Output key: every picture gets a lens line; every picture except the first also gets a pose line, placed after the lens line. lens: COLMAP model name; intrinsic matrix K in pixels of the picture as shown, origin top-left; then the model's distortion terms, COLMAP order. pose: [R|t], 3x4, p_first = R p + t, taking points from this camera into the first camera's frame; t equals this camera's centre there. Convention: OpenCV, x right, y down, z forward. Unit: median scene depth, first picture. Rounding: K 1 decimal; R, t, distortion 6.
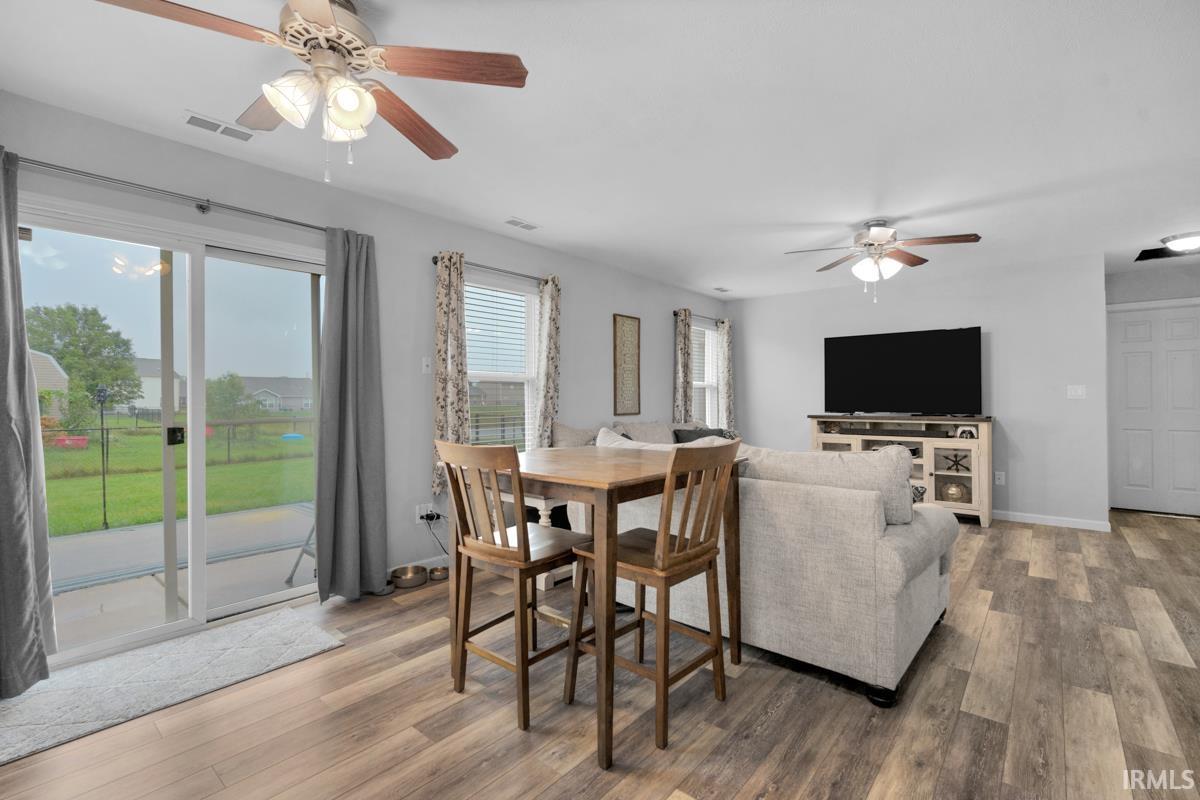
lens RADIAL K [[523.1, 0, 613.0], [0, 523.1, 394.1], [0, 0, 1]] dist [-0.017780, 0.001850]
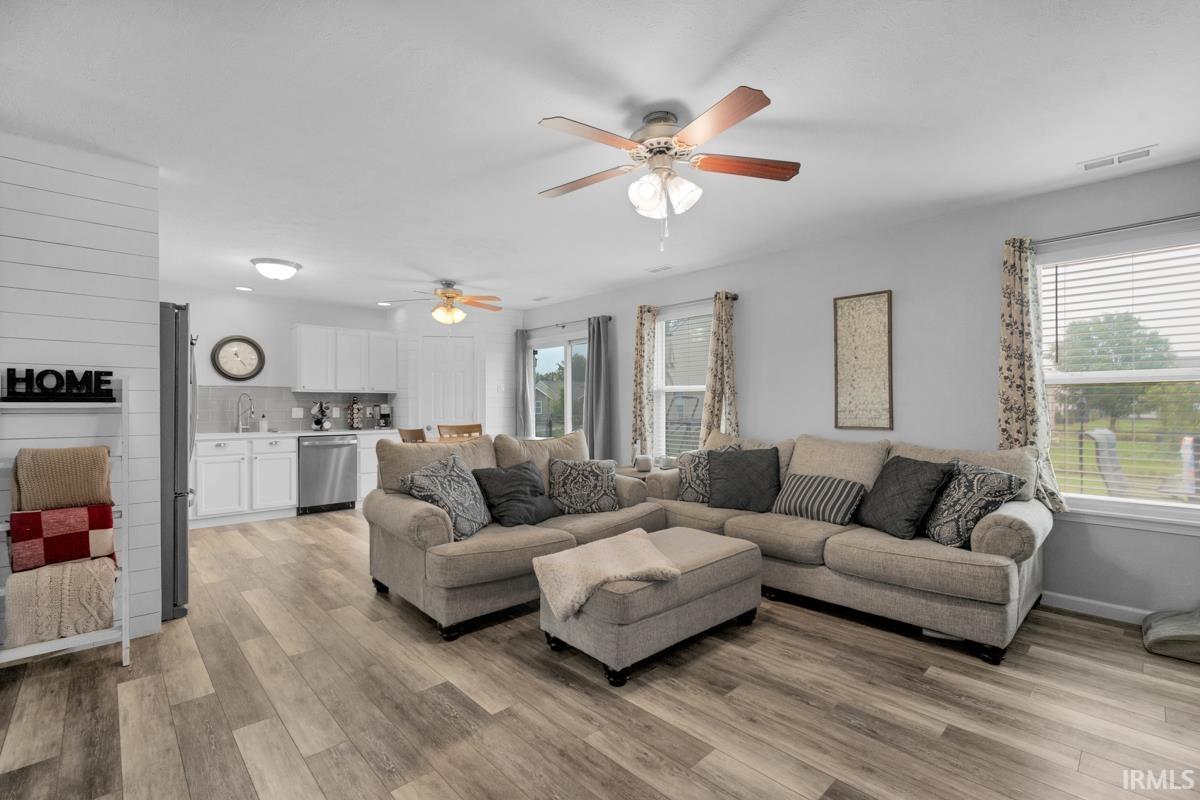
lens RADIAL K [[549.8, 0, 604.8], [0, 549.8, 408.3], [0, 0, 1]] dist [-0.019258, 0.002887]
pose [[-0.119358, 0.009315, -0.992808, 1.496864], [0.014467, 0.999866, 0.007642, -0.001510], [0.992746, -0.013451, -0.119477, 1.321421]]
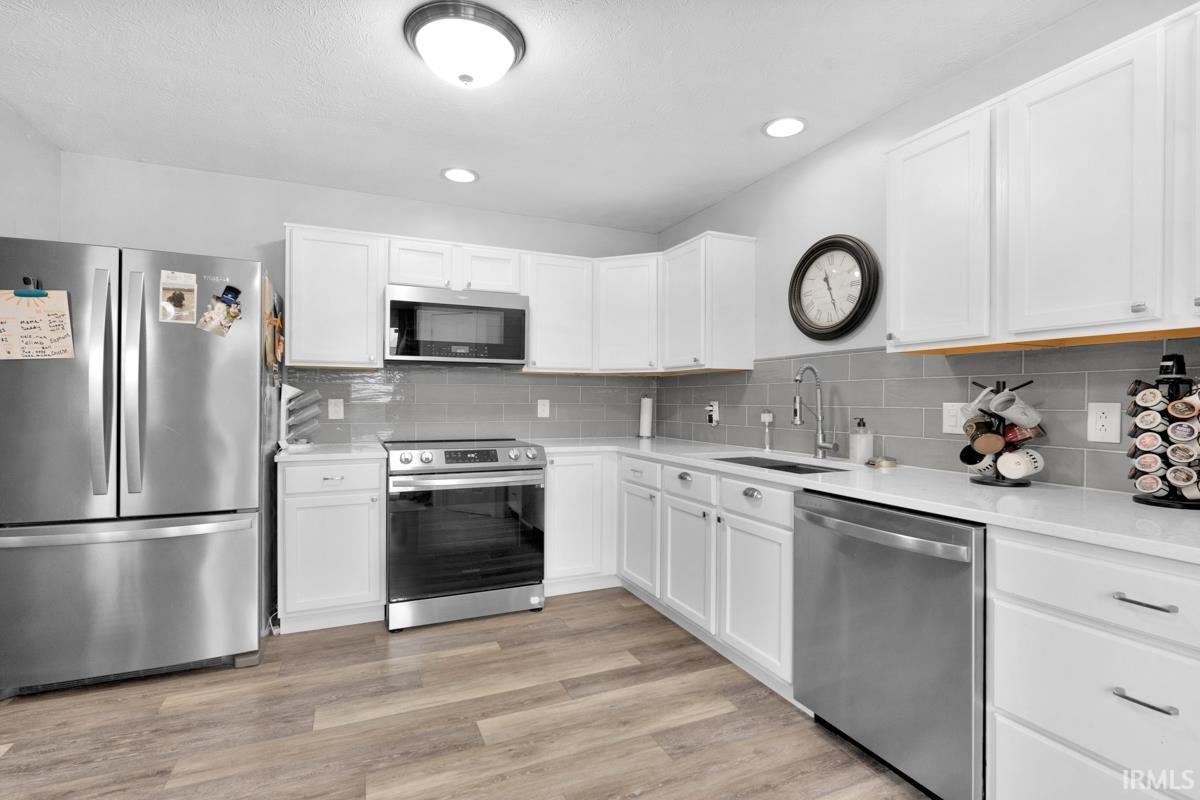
lens RADIAL K [[523.1, 0, 585.6], [0, 523.1, 399.9], [0, 0, 1]] dist [-0.017780, 0.001850]
pose [[-0.909594, -0.004961, 0.415469, -0.352956], [-0.011437, 0.999849, -0.013100, 0.006819], [-0.415341, -0.016667, -0.909513, 0.663898]]
